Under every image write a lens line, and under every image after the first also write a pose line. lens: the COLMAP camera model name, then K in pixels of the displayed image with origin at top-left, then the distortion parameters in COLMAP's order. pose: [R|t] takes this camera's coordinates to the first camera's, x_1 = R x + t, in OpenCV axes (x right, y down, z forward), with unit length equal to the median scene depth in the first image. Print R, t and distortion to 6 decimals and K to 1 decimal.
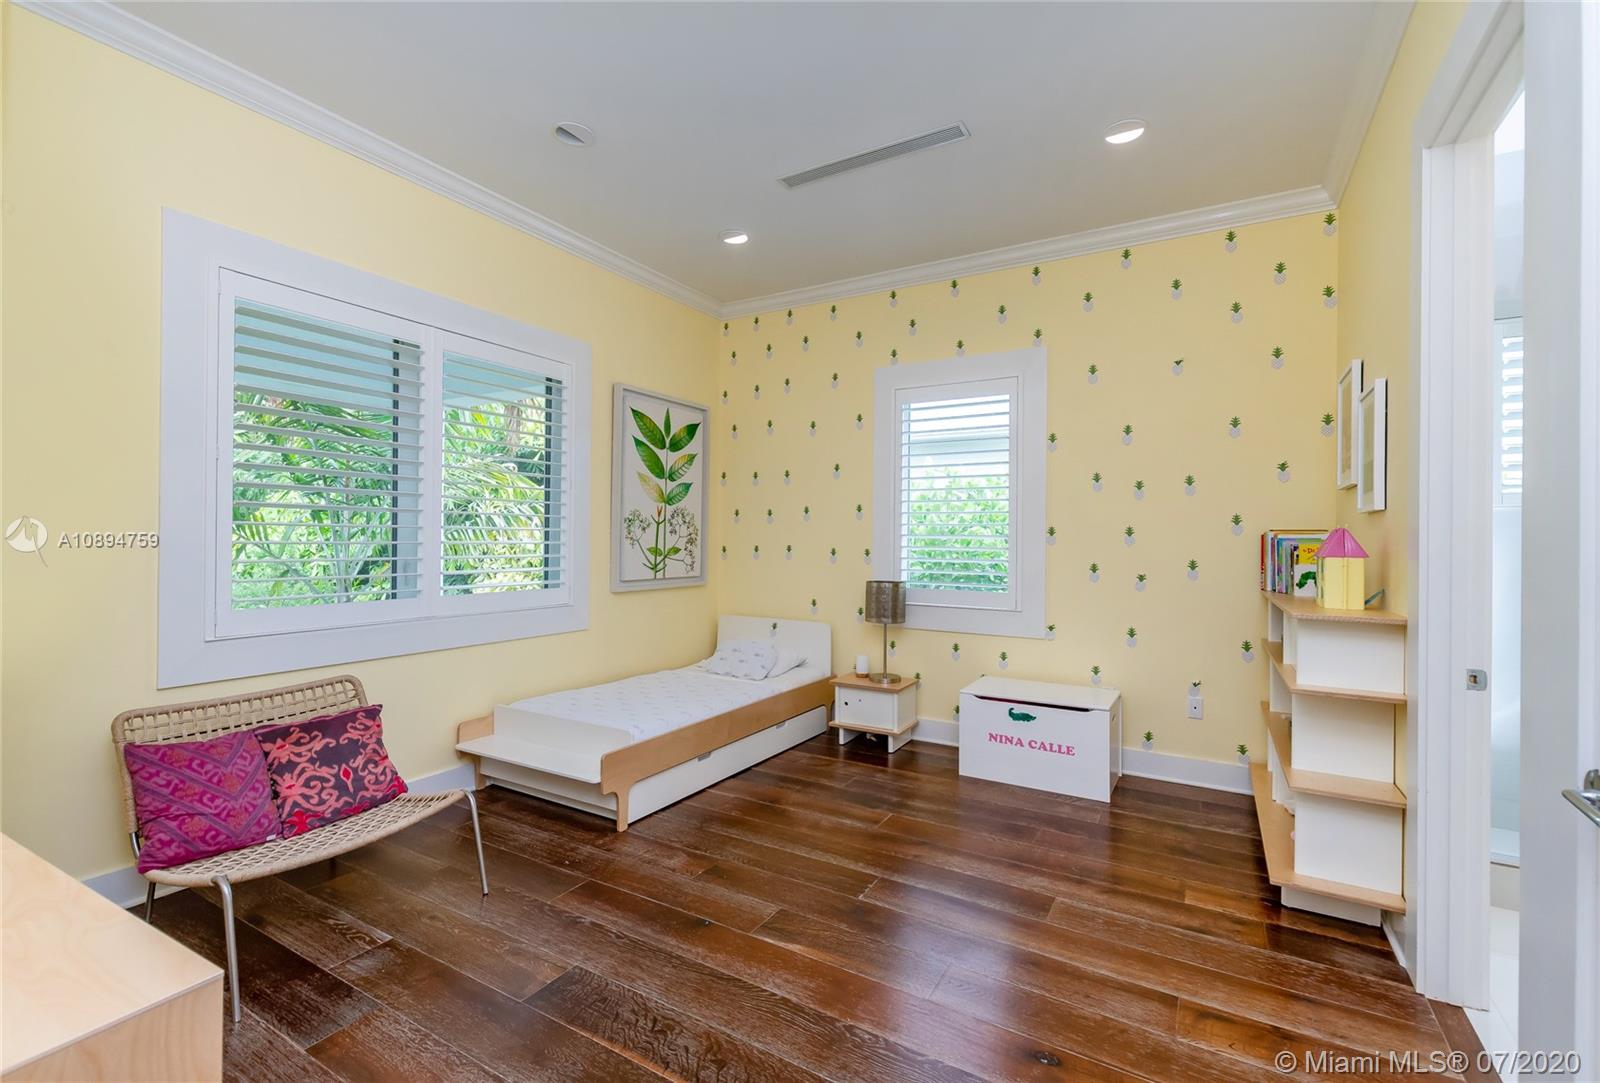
lens RADIAL K [[702.1, 0, 798.3], [0, 702.1, 539.6], [0, 0, 1]] dist [0.004449, 0.000108]
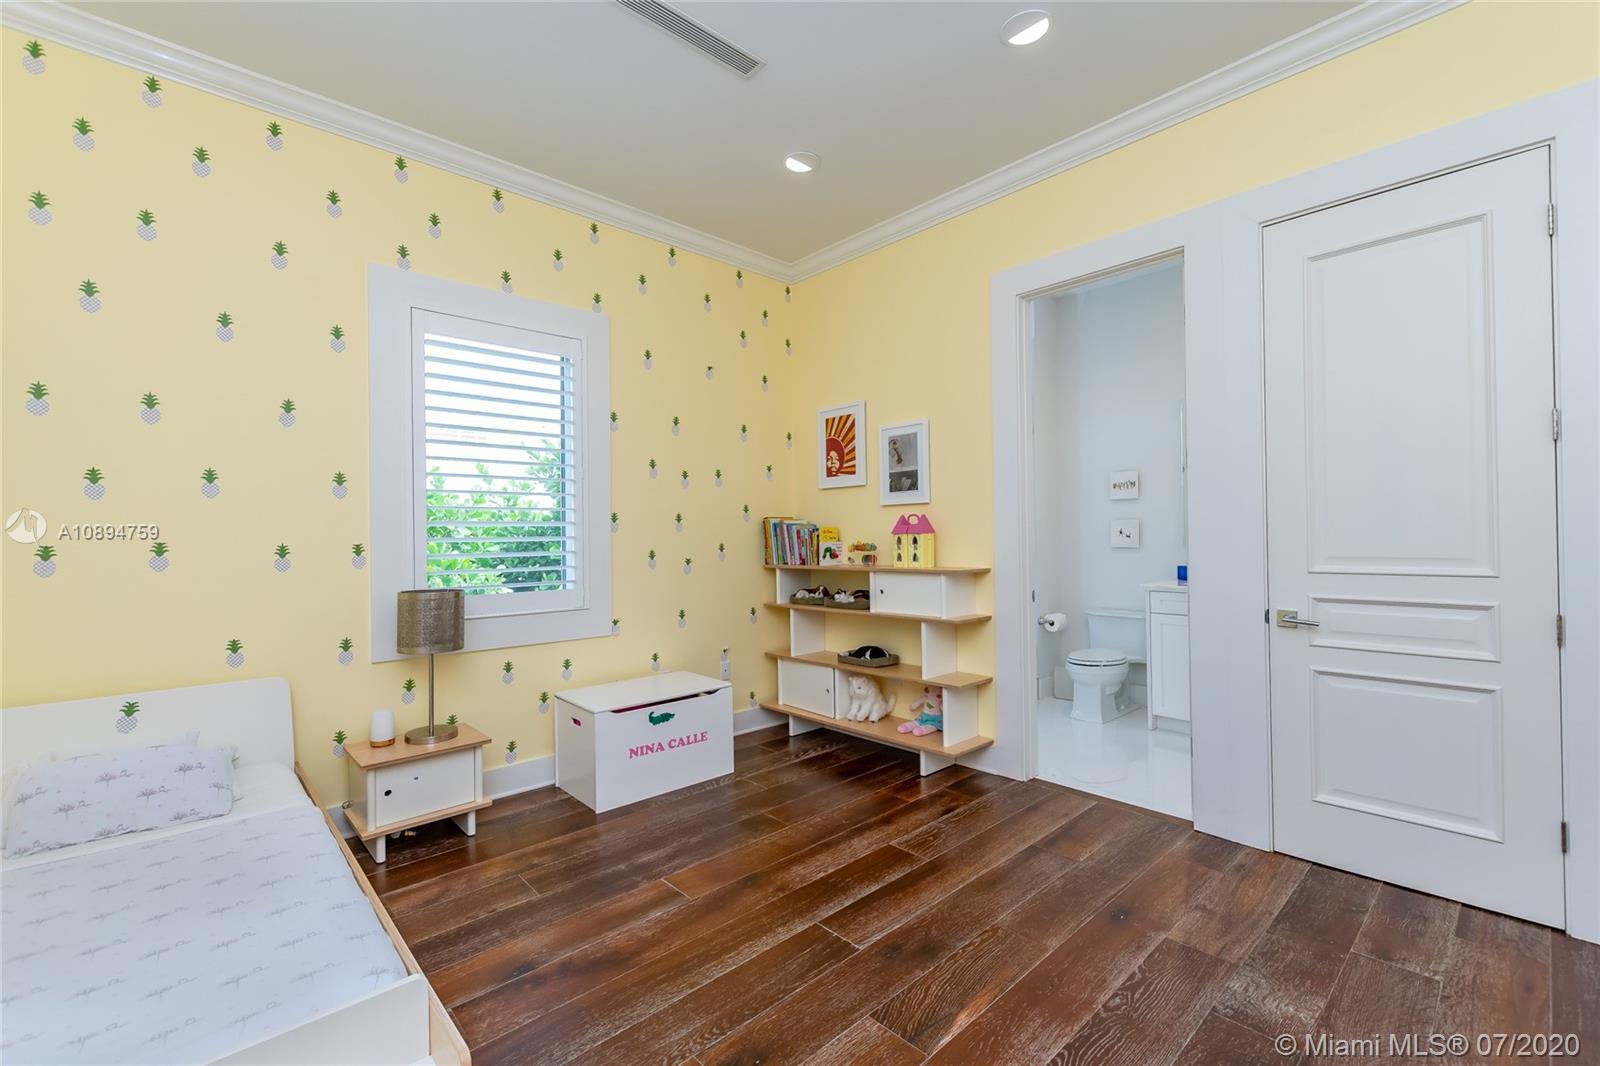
lens RADIAL K [[684.5, 0, 800.4], [0, 684.5, 530.8], [0, 0, 1]] dist [0.000866, -0.000247]
pose [[0.282434, -0.007792, 0.959255, -0.491859], [0.015351, 0.999876, 0.003602, 0.007238], [-0.959164, 0.013708, 0.282518, 0.577609]]
